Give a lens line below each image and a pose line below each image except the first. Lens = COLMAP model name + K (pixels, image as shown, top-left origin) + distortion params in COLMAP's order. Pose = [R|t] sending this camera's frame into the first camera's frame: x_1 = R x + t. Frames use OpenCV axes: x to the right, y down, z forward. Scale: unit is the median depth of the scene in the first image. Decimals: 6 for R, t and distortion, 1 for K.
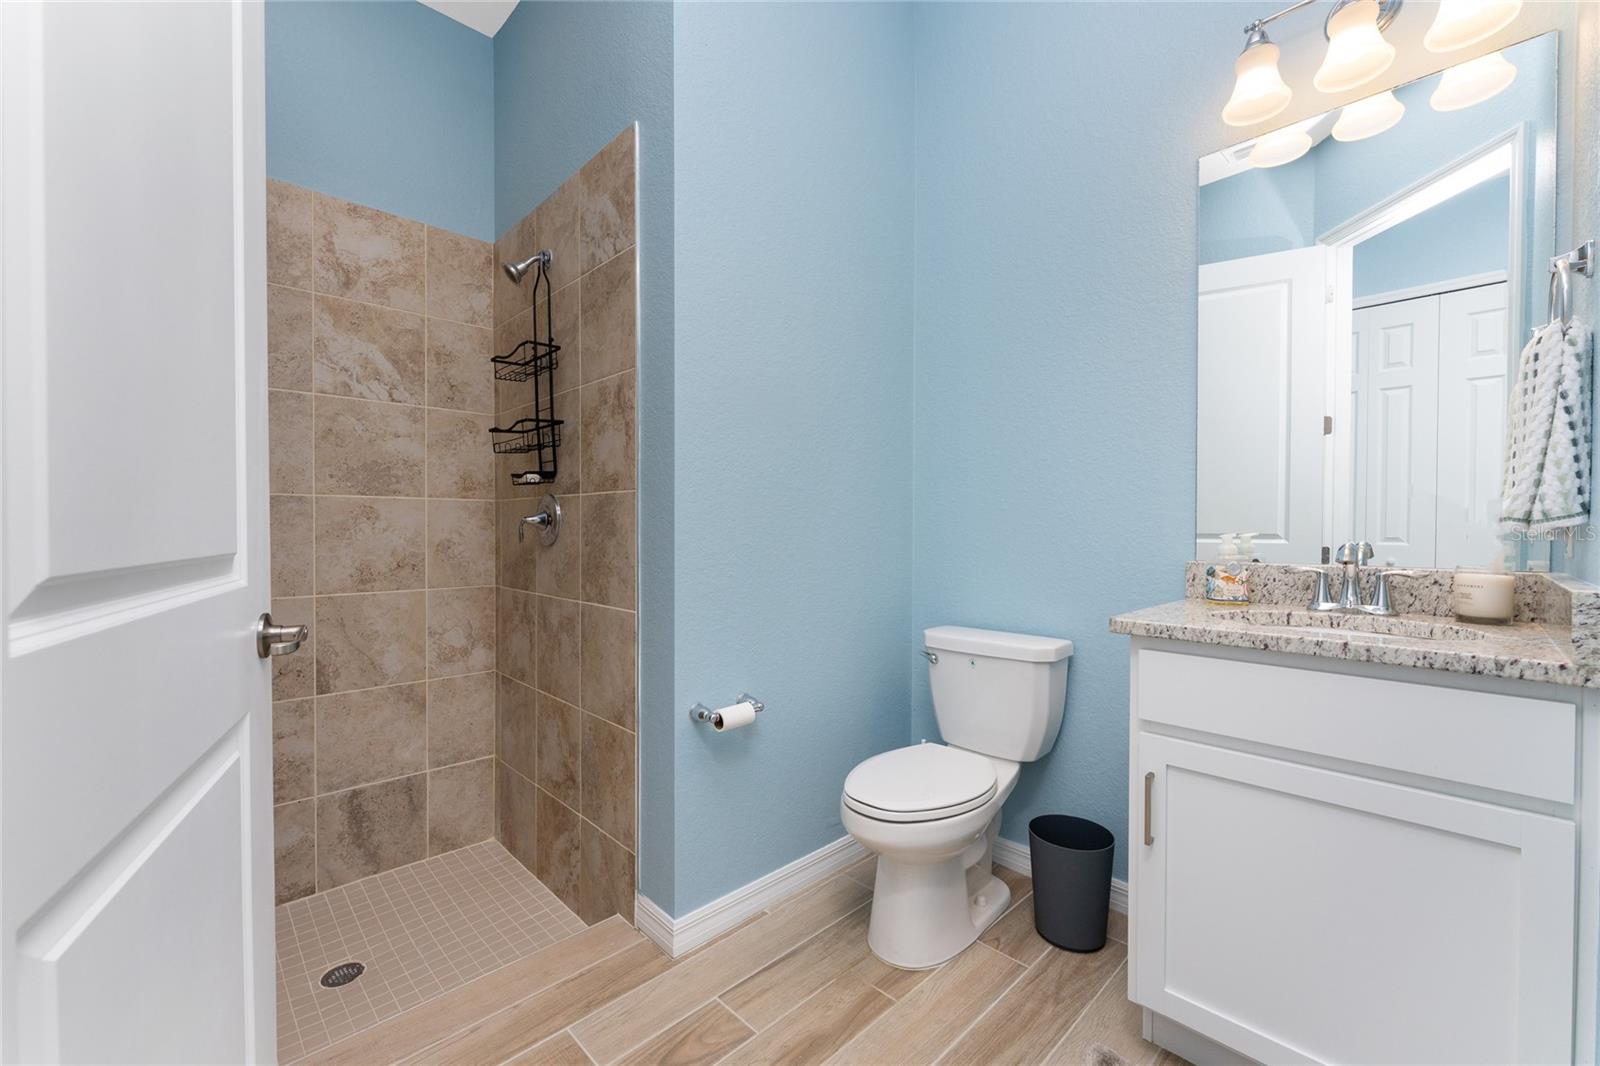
lens RADIAL K [[646.0, 0, 805.8], [0, 646.0, 520.9], [0, 0, 1]] dist [-0.009964, -0.000863]
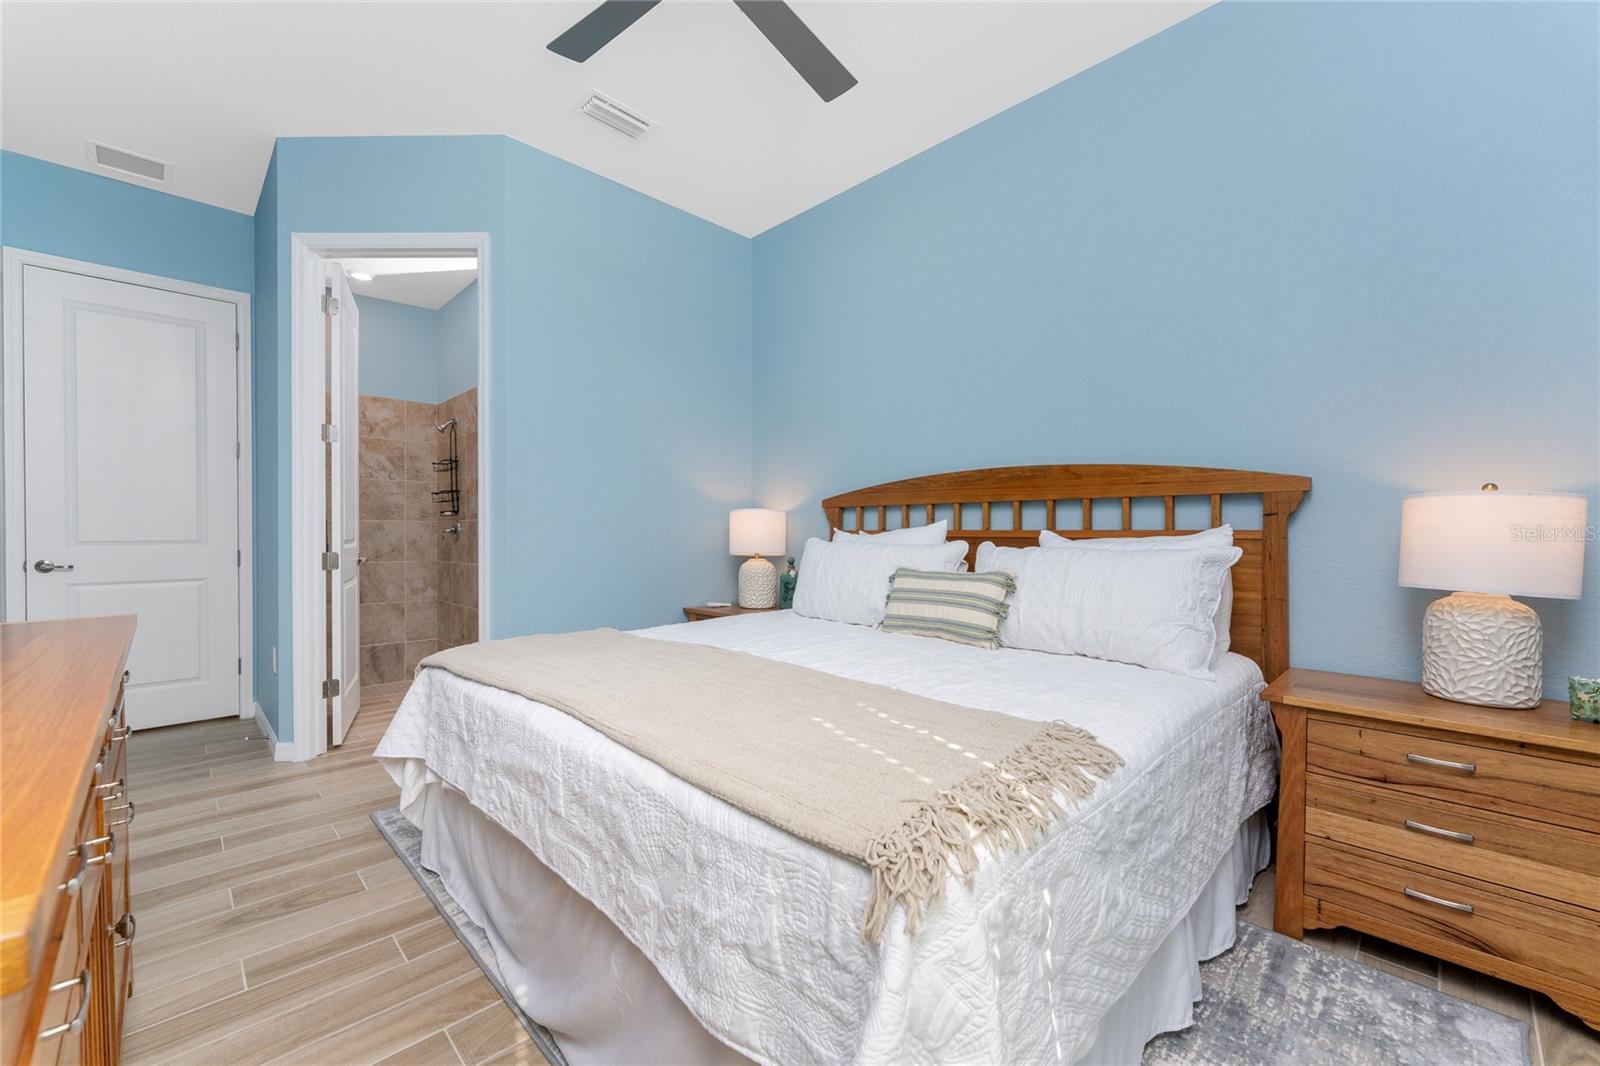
lens RADIAL K [[646.0, 0, 810.2], [0, 646.0, 531.4], [0, 0, 1]] dist [-0.009964, -0.000863]
pose [[0.999926, 0.003126, 0.011798, 0.835074], [-0.003114, 0.999995, -0.000993, -0.000660], [-0.011801, 0.000956, 0.999930, -1.322699]]
